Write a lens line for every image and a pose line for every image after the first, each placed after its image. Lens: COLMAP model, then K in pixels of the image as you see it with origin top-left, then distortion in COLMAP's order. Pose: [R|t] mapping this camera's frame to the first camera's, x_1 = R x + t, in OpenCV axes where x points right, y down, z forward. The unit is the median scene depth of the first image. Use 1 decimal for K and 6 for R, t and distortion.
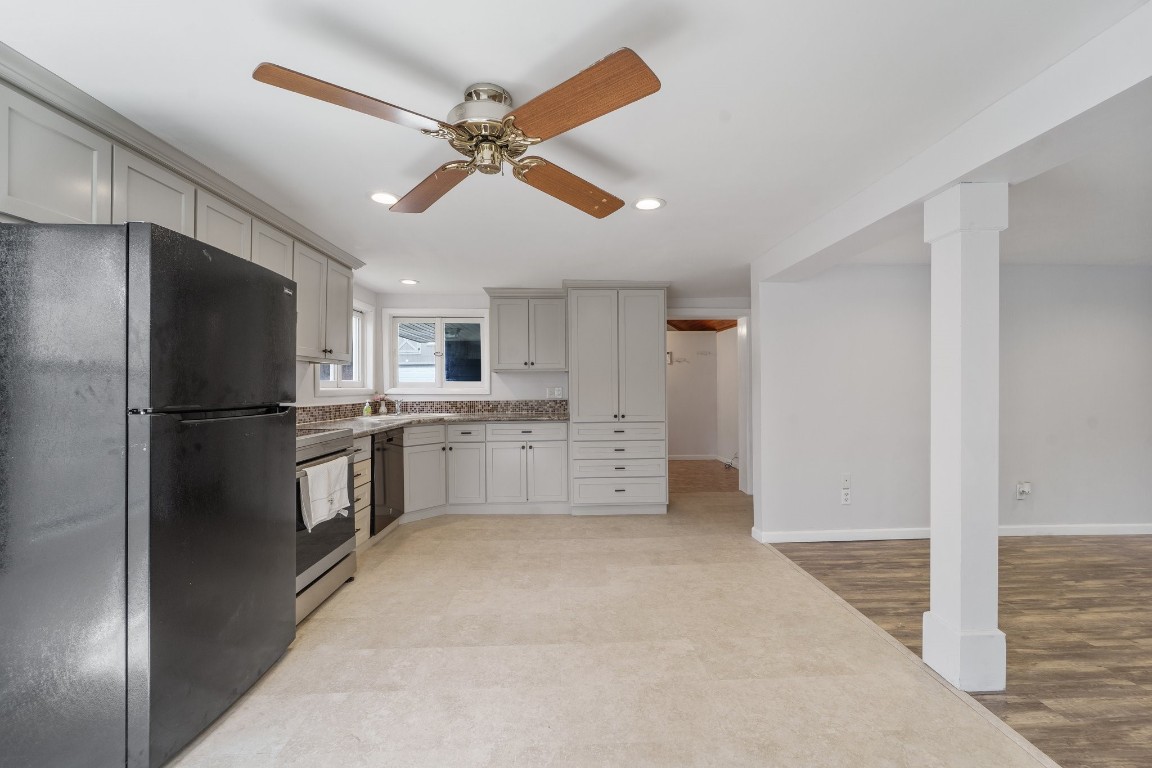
lens RADIAL K [[479.2, 0, 575.8], [0, 479.2, 385.0], [0, 0, 1]] dist [0.002240, -0.000453]
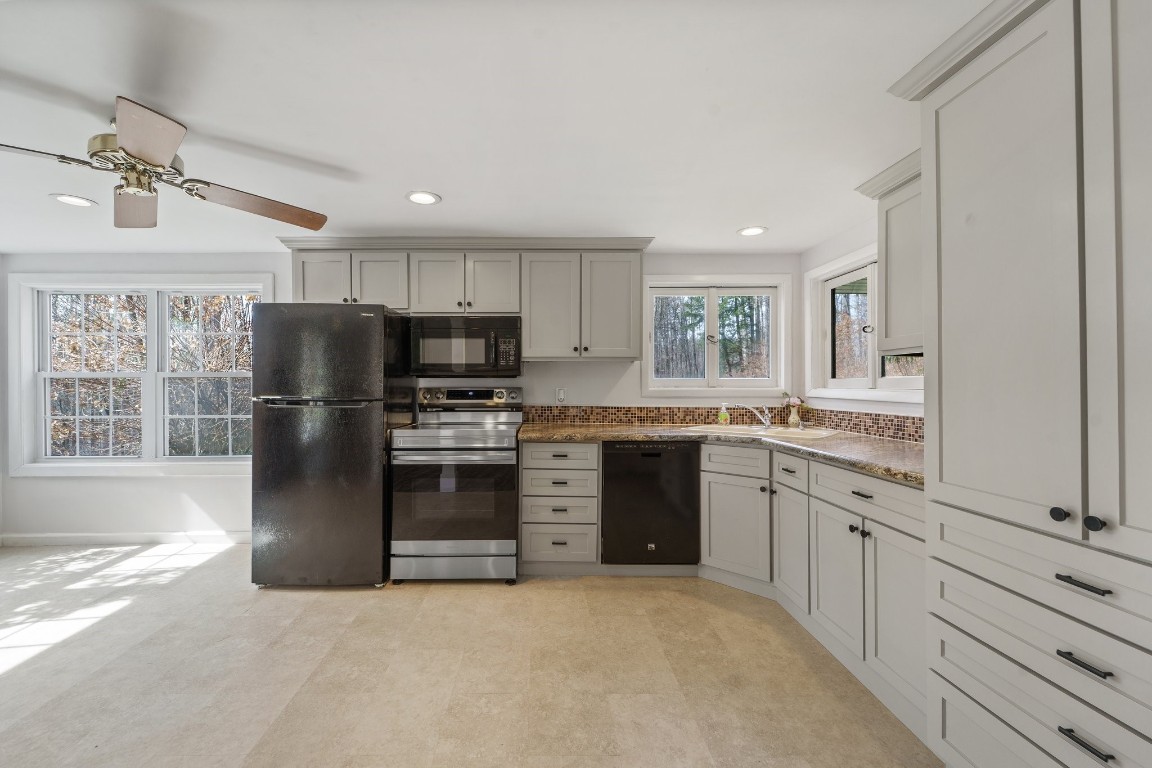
lens RADIAL K [[479.2, 0, 571.9], [0, 479.2, 382.9], [0, 0, 1]] dist [0.002240, -0.000453]
pose [[-0.033330, -0.000330, -0.999444, 0.370658], [0.002844, 0.999996, -0.000425, -0.002274], [0.999440, -0.002857, -0.033329, 0.849715]]
